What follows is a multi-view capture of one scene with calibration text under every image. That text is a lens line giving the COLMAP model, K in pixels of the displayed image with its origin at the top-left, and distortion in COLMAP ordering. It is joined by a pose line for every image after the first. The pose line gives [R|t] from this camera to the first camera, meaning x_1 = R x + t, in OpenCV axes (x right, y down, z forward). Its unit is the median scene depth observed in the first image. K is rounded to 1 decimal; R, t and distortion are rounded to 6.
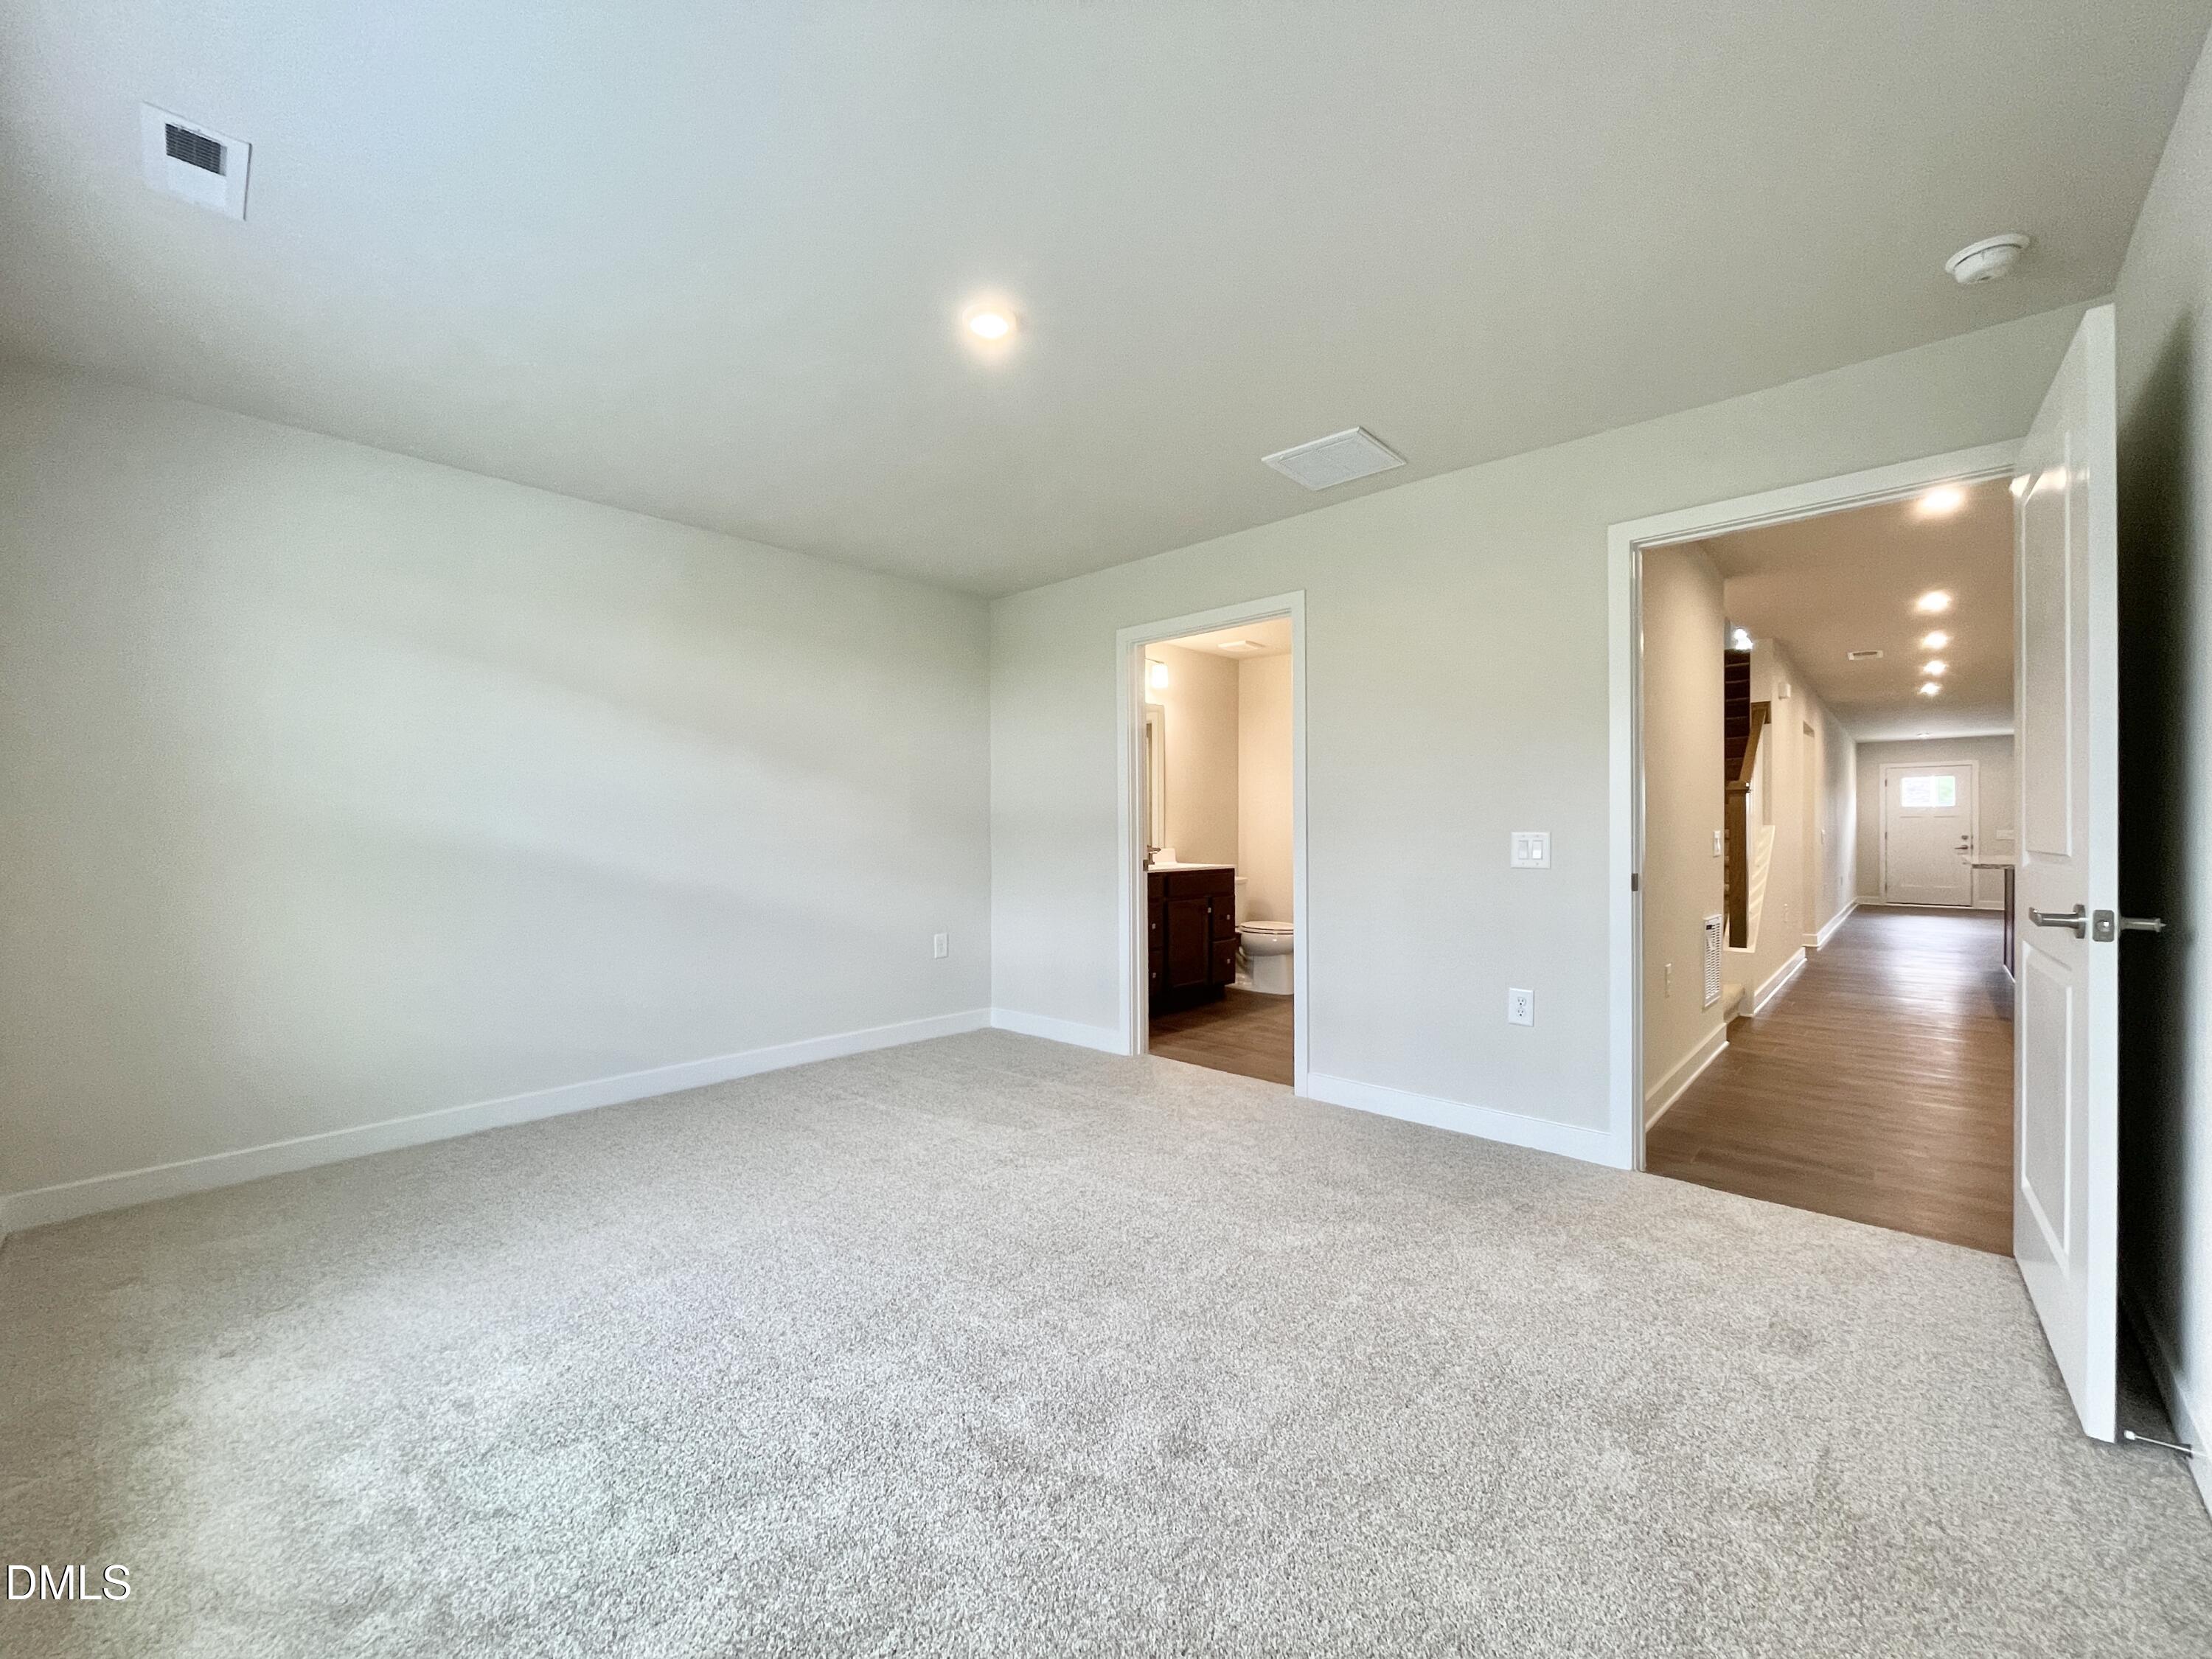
lens RADIAL K [[886.2, 0, 1114.5], [0, 886.2, 833.7], [0, 0, 1]] dist [0.002113, 0.000247]
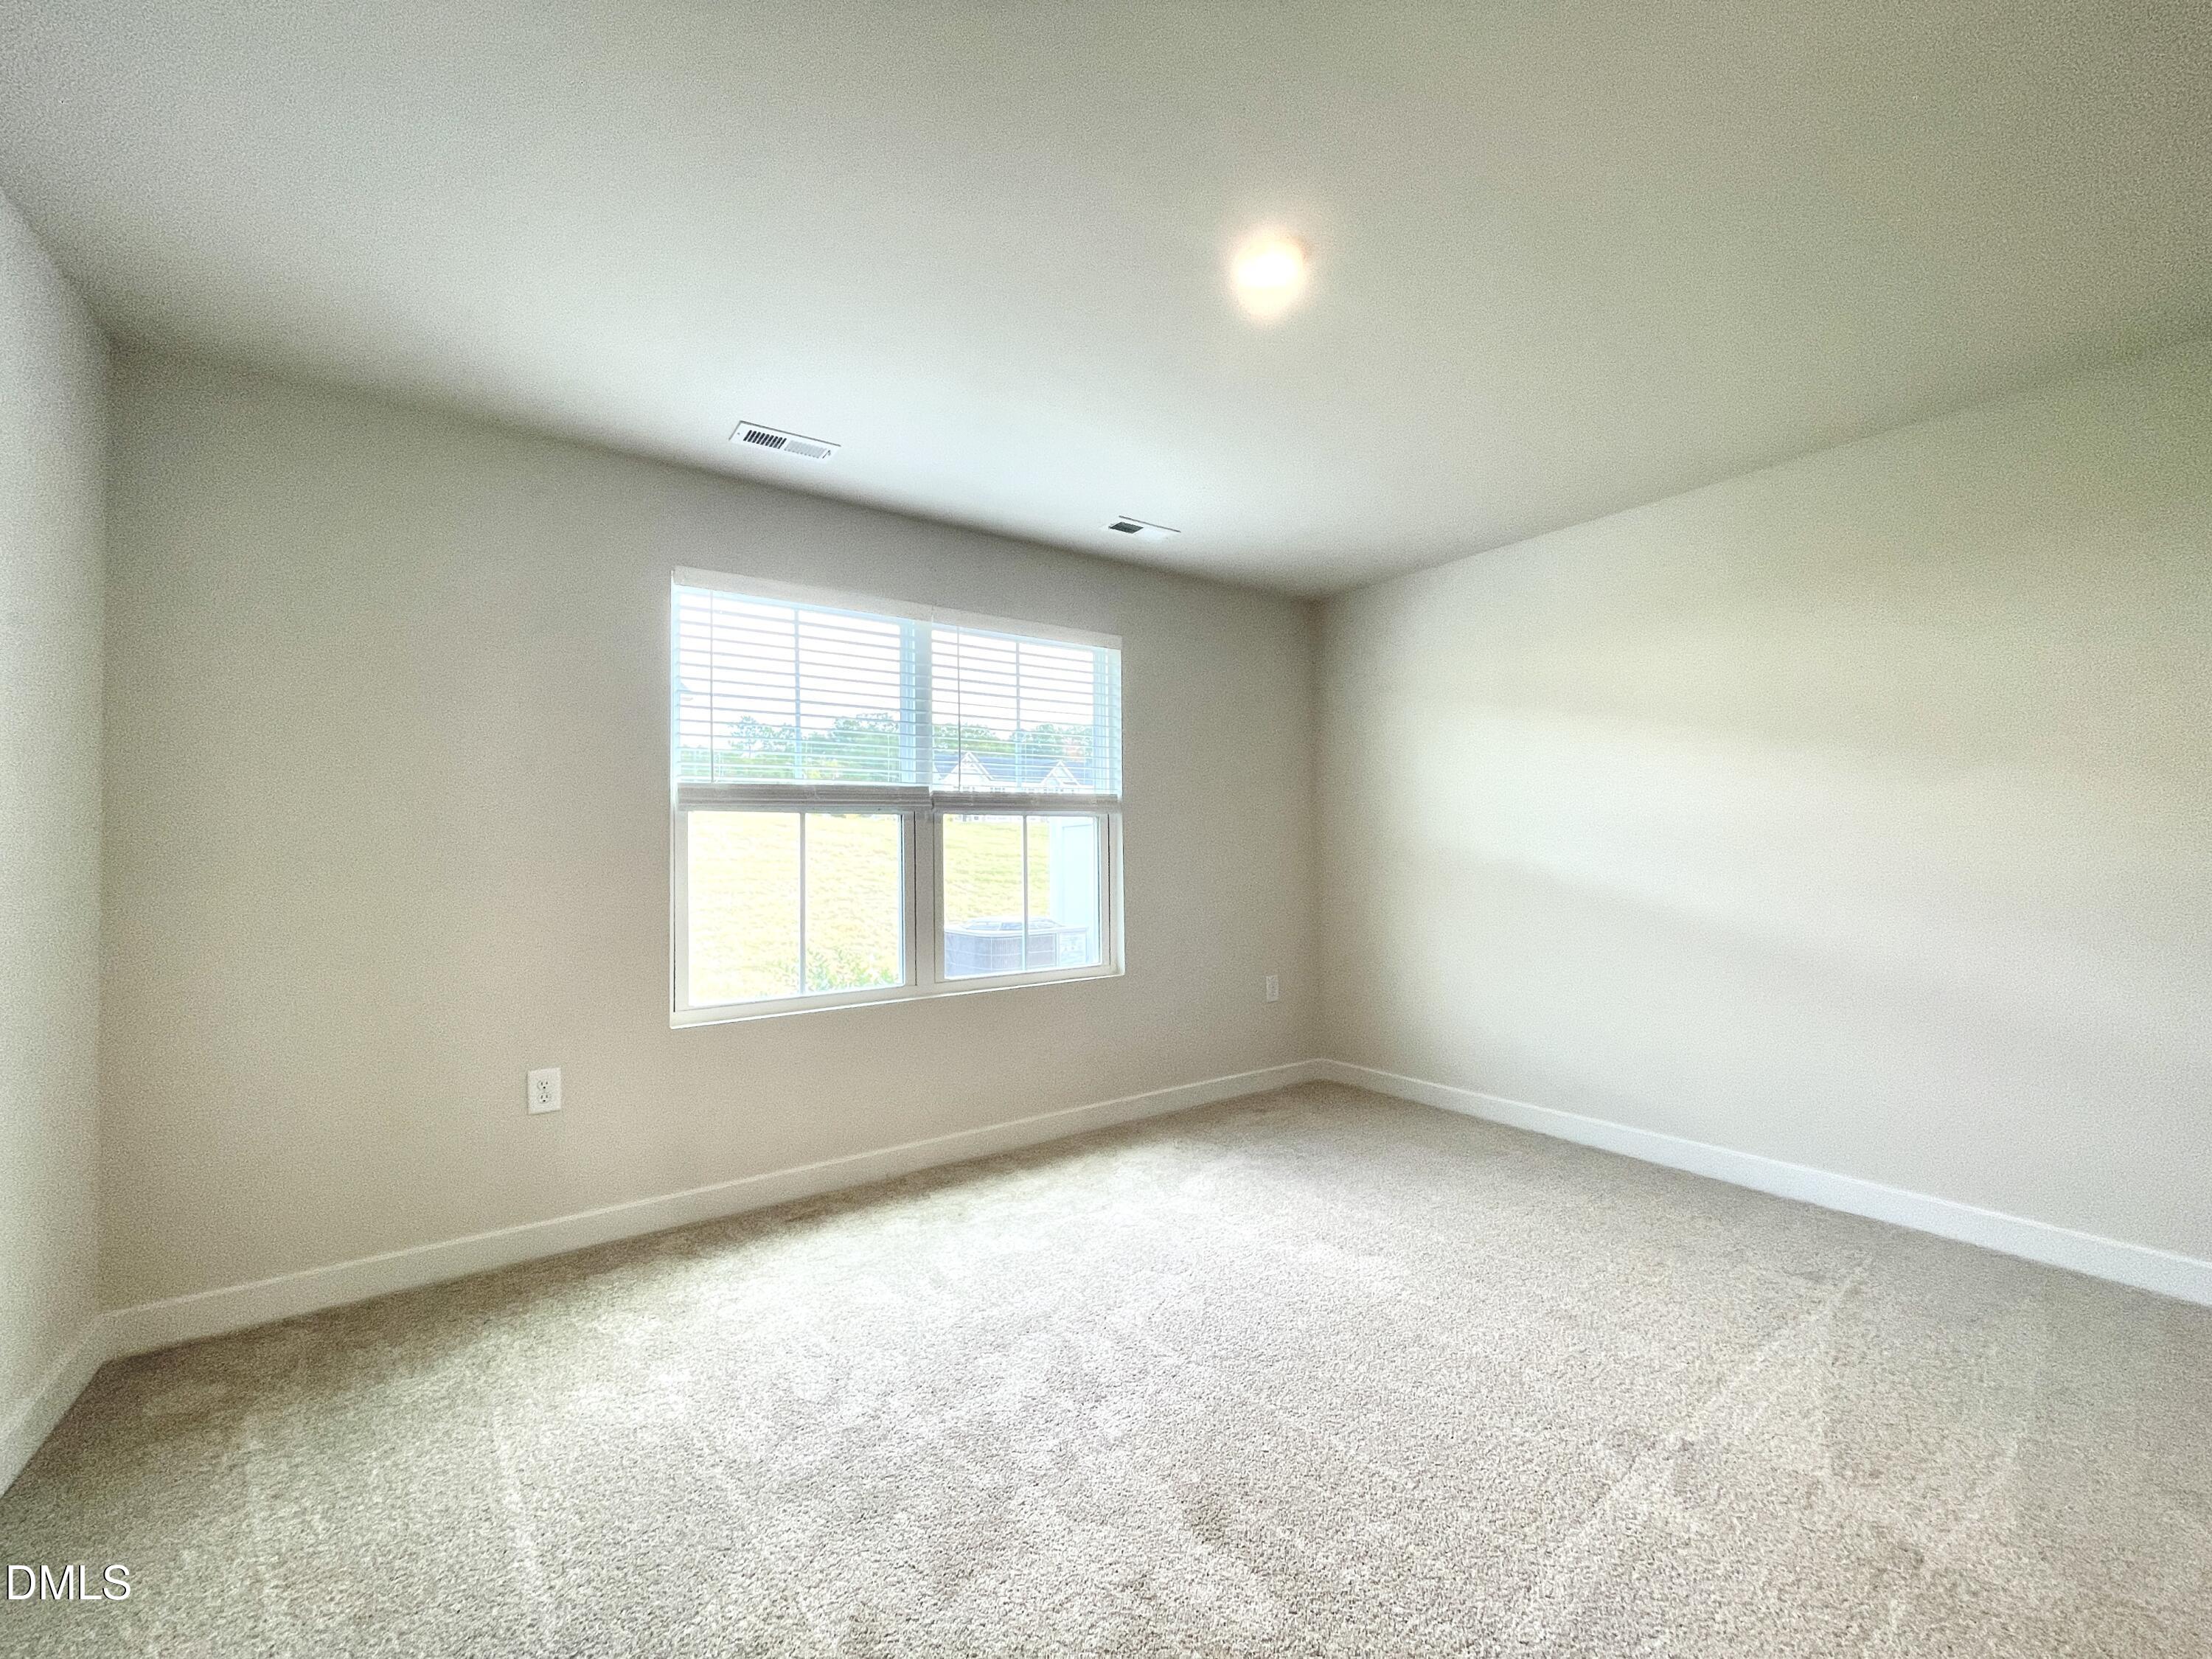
lens RADIAL K [[886.2, 0, 1115.1], [0, 886.2, 834.5], [0, 0, 1]] dist [0.002113, 0.000247]
pose [[-0.200614, -0.017784, -0.979509, 0.479872], [0.005986, 0.999794, -0.019378, -0.015740], [0.979652, -0.009751, -0.200467, 0.714462]]
